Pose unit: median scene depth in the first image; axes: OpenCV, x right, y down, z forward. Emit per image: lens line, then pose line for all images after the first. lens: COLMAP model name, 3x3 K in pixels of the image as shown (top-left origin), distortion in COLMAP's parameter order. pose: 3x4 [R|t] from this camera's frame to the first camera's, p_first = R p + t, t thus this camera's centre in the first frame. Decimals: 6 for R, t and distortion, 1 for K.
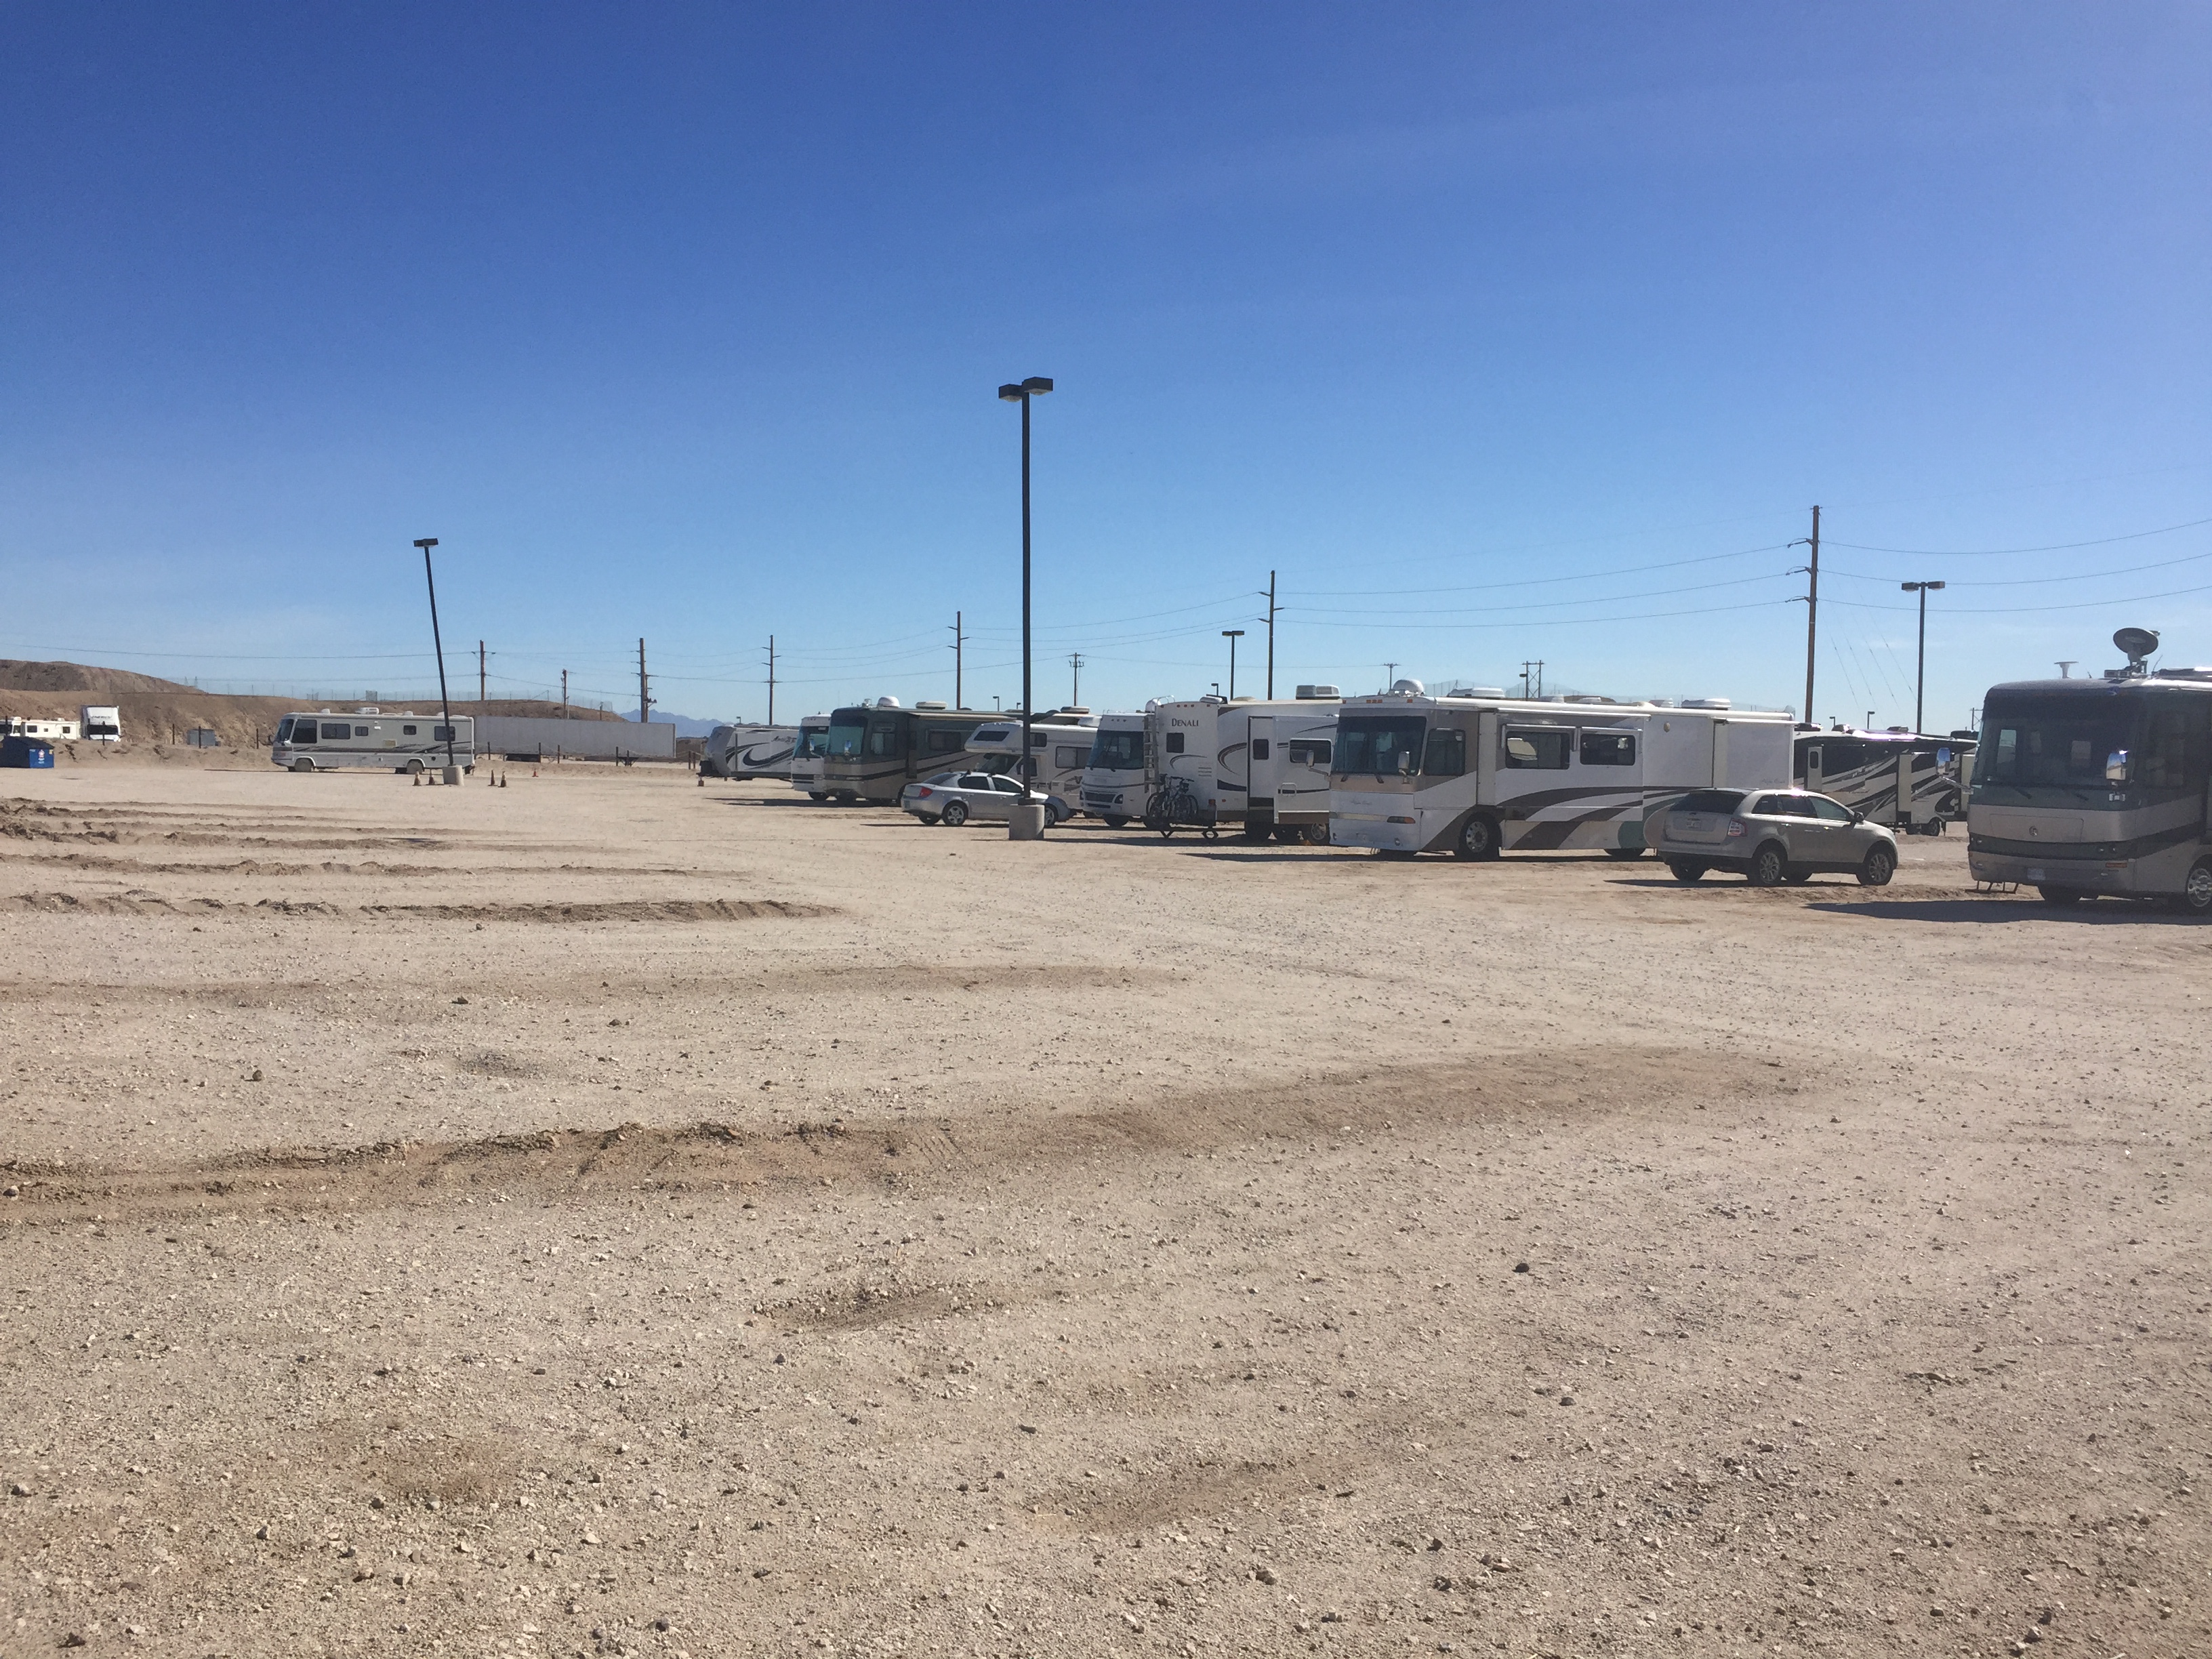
lens RADIAL K [[2013.9, 0, 1112.4], [0, 2013.9, 795.2], [0, 0, 1]] dist [0.105213, -0.174841]
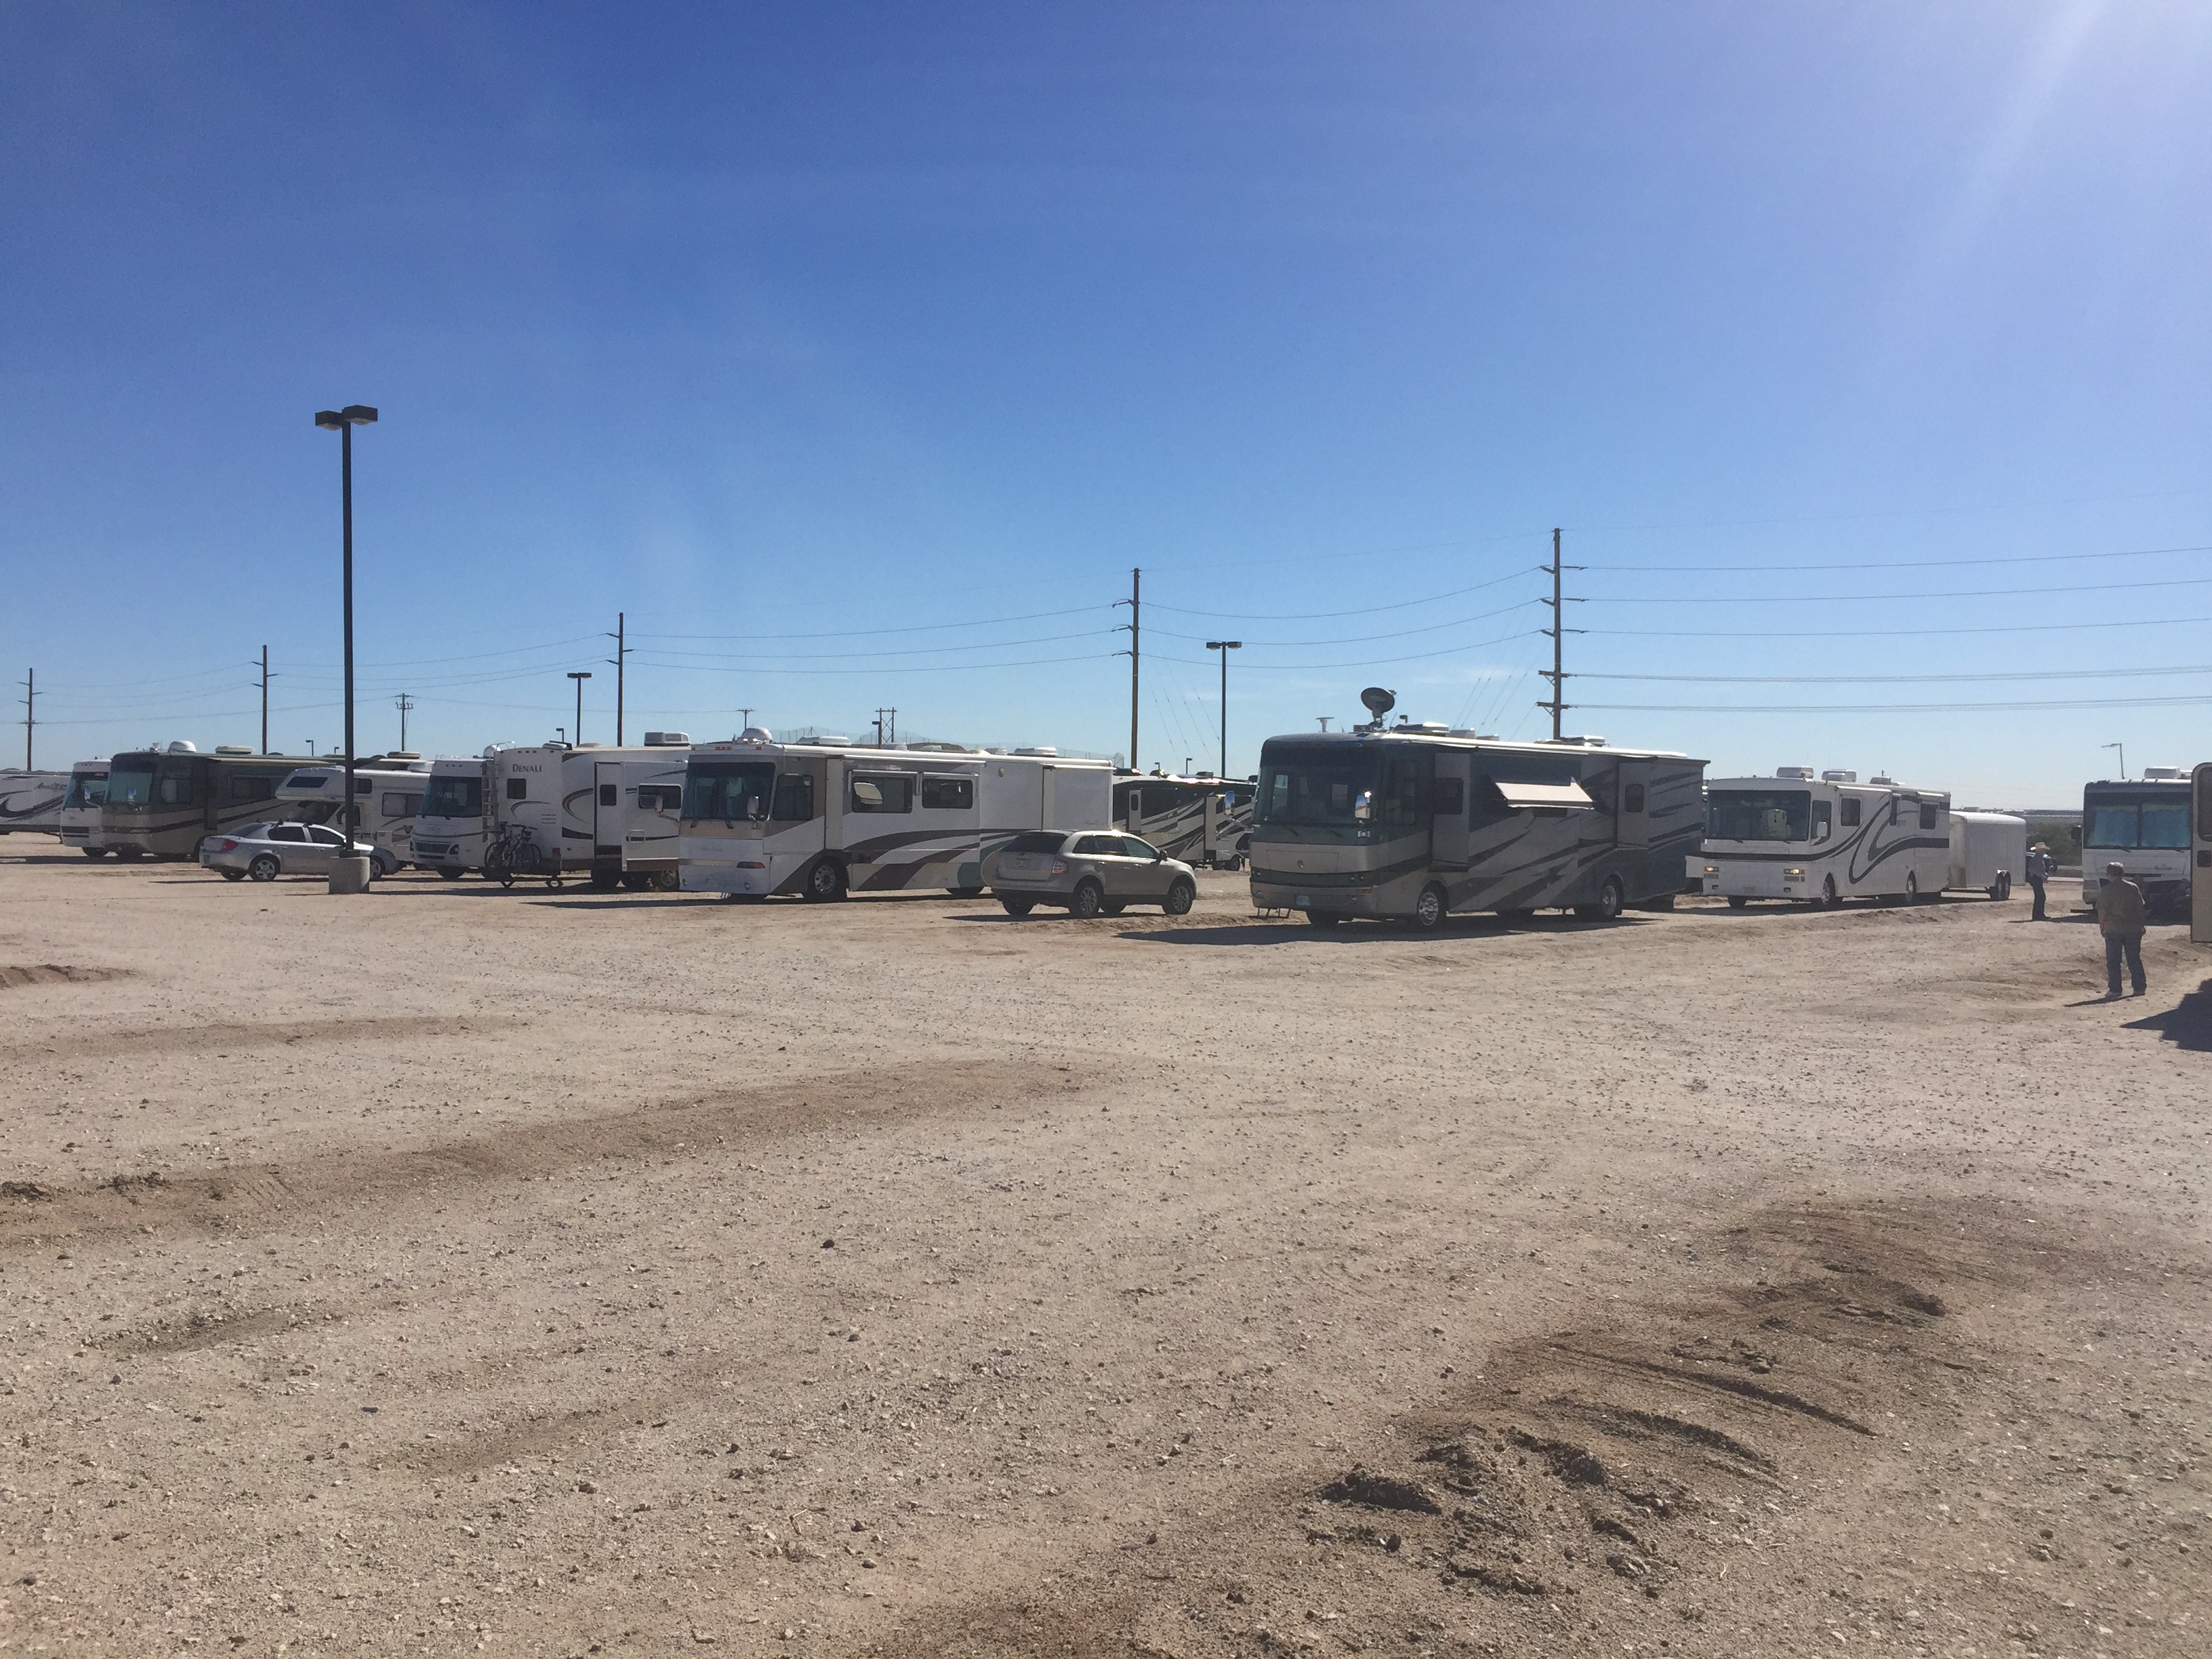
lens RADIAL K [[2013.9, 0, 1112.4], [0, 2013.9, 795.2], [0, 0, 1]] dist [0.105213, -0.174841]
pose [[0.950337, -0.005939, 0.311166, -0.000941], [0.012916, 0.999709, -0.020367, 0.002647], [-0.310954, 0.023374, 0.950137, -0.106425]]
